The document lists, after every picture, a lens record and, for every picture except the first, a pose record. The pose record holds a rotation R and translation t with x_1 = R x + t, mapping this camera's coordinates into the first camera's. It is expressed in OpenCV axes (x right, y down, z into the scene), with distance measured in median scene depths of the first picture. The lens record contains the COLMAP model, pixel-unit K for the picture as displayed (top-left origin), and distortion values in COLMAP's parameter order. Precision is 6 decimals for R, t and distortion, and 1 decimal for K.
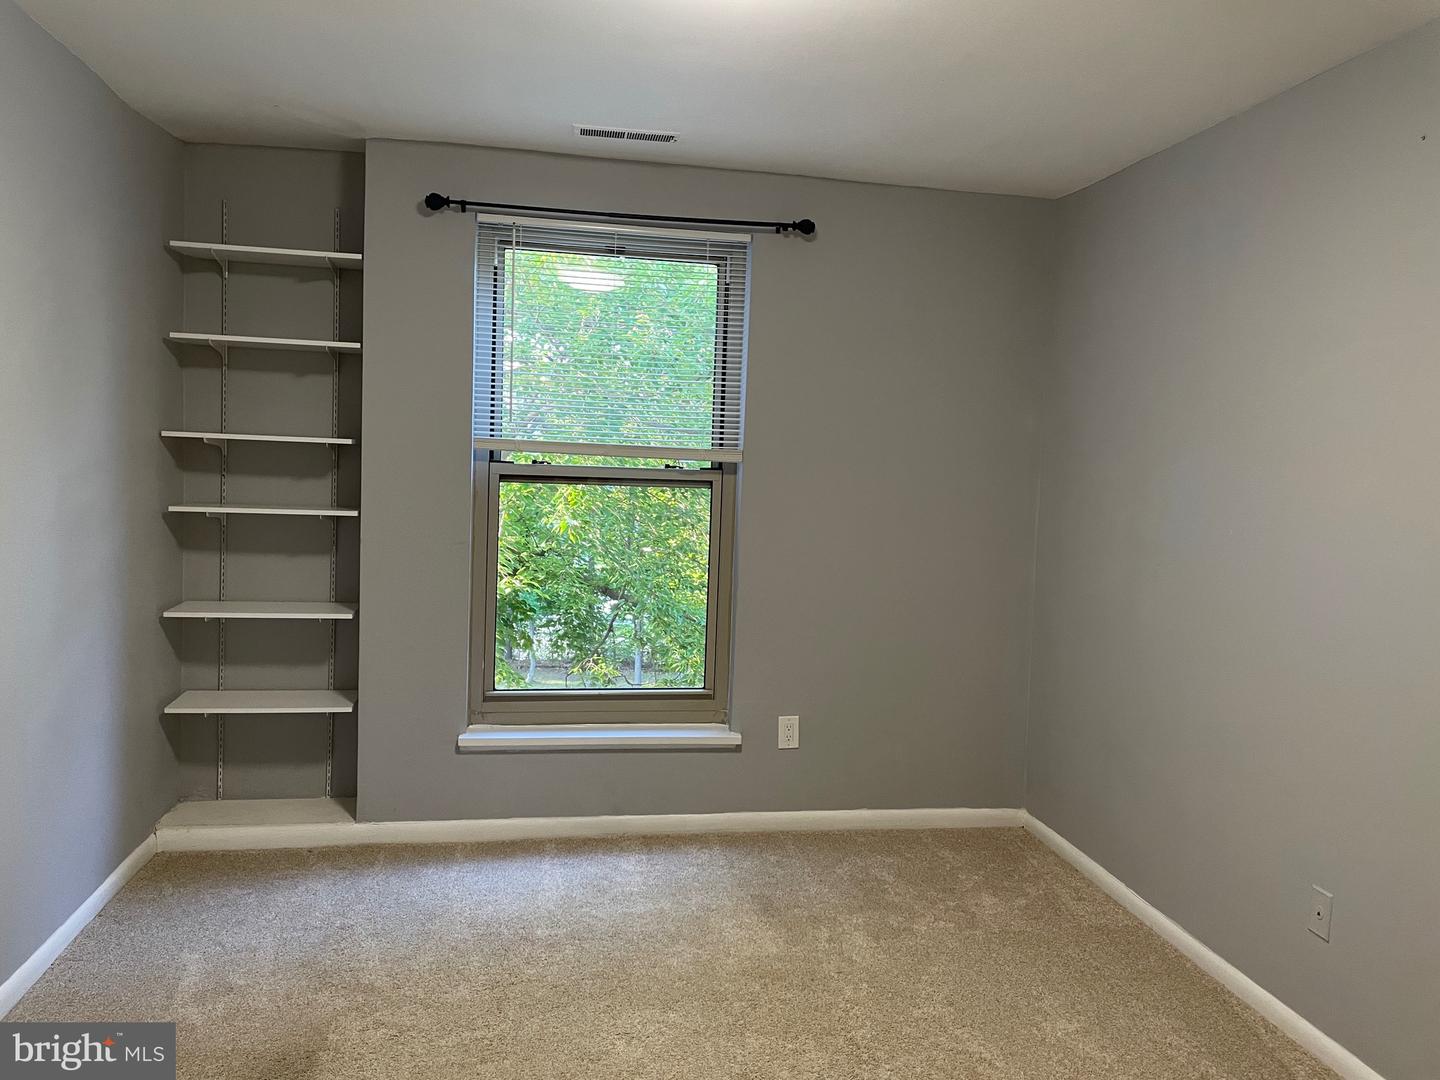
lens RADIAL K [[1084.4, 0, 729.9], [0, 1084.4, 528.6], [0, 0, 1]] dist [0.081895, -0.105451]
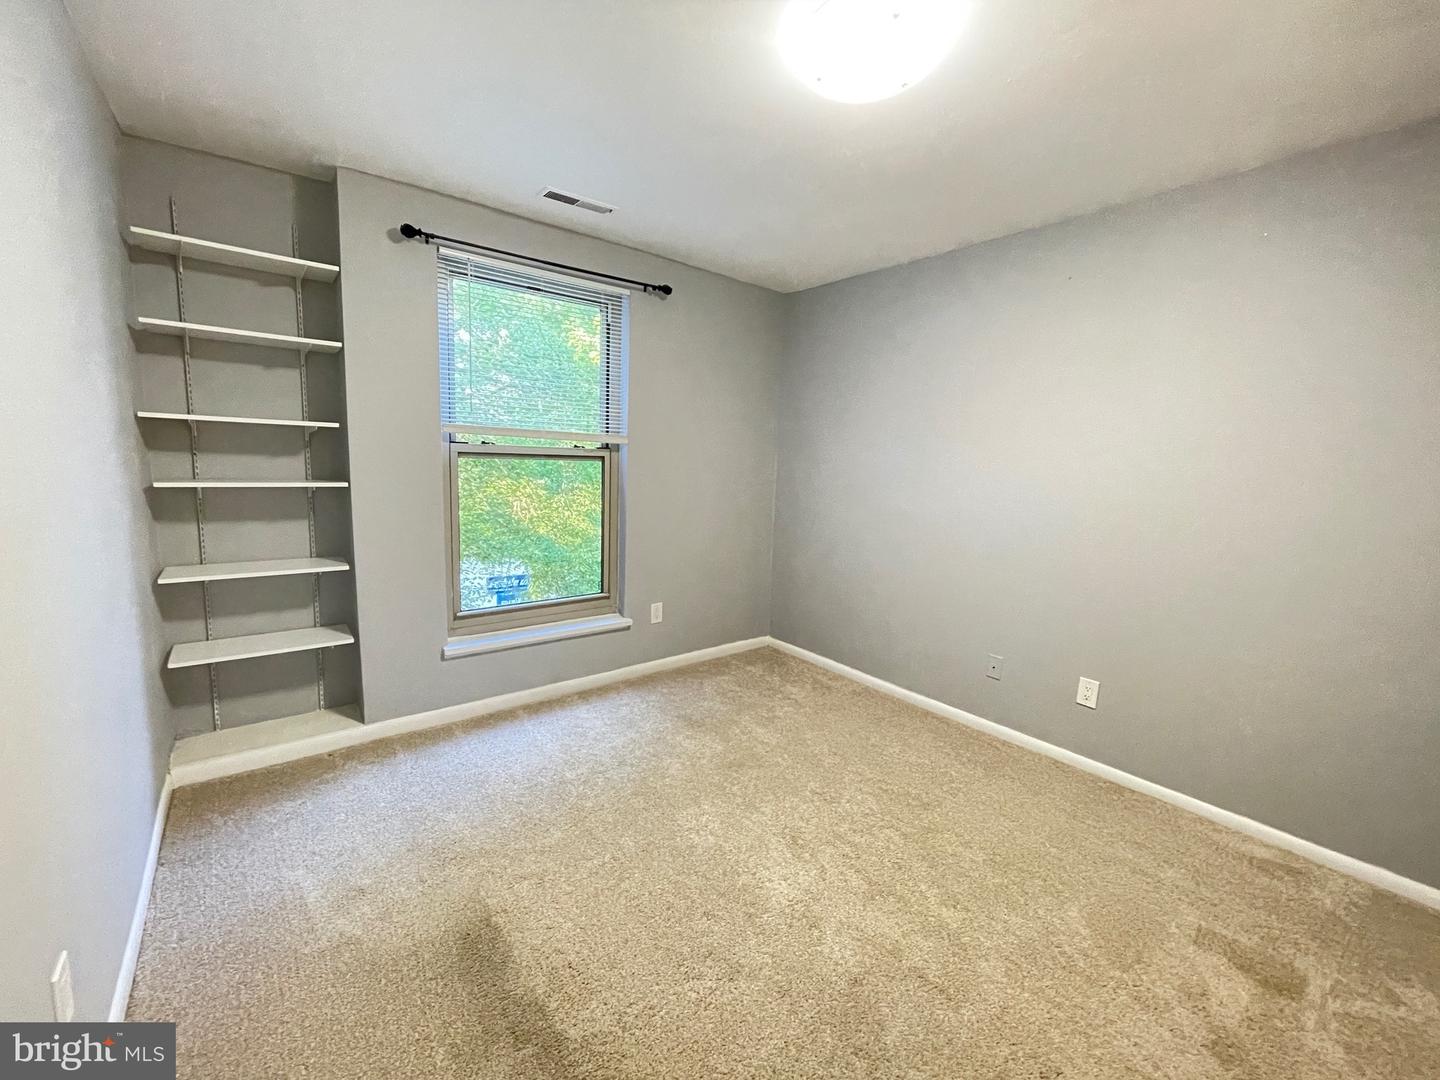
lens RADIAL K [[583.6, 0, 717.7], [0, 583.6, 535.5], [0, 0, 1]] dist [-0.005677, 0.001924]
pose [[0.878788, -0.069612, 0.472108, -0.279103], [0.027642, 0.995068, 0.095271, -0.007157], [-0.476411, -0.070673, 0.876378, 0.216001]]
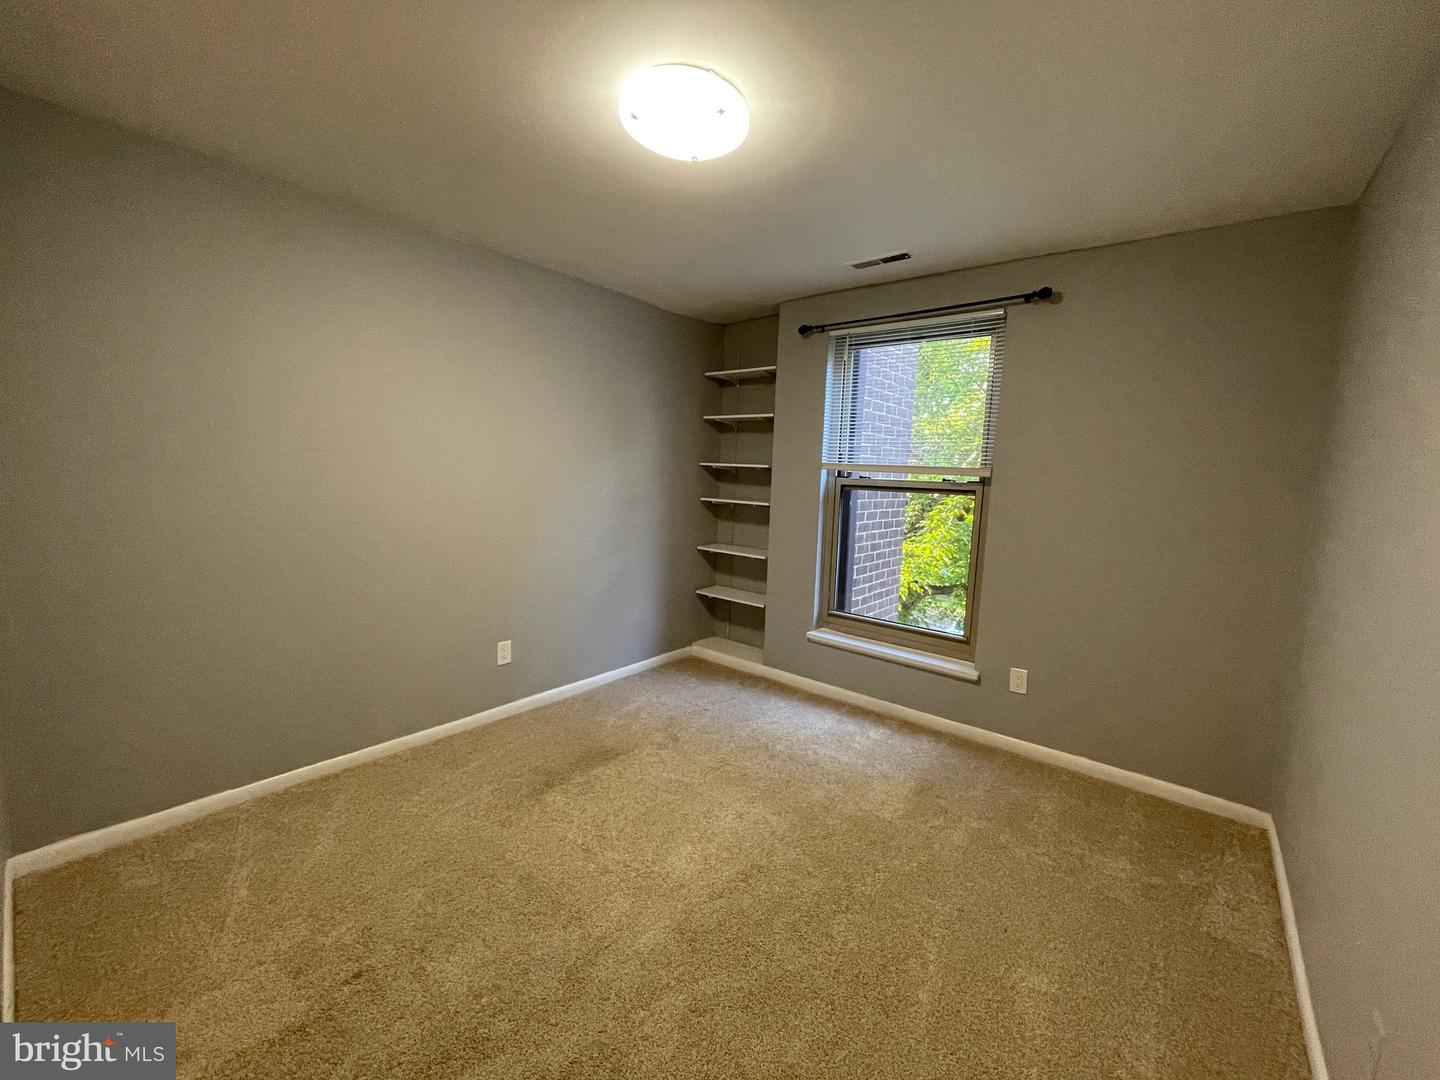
lens RADIAL K [[583.6, 0, 721.6], [0, 583.6, 535.7], [0, 0, 1]] dist [-0.005677, 0.001924]
pose [[0.652895, 0.073105, -0.753912, 0.357854], [-0.061910, 0.997152, 0.043076, 0.002215], [0.754914, 0.018551, 0.655562, 0.266973]]
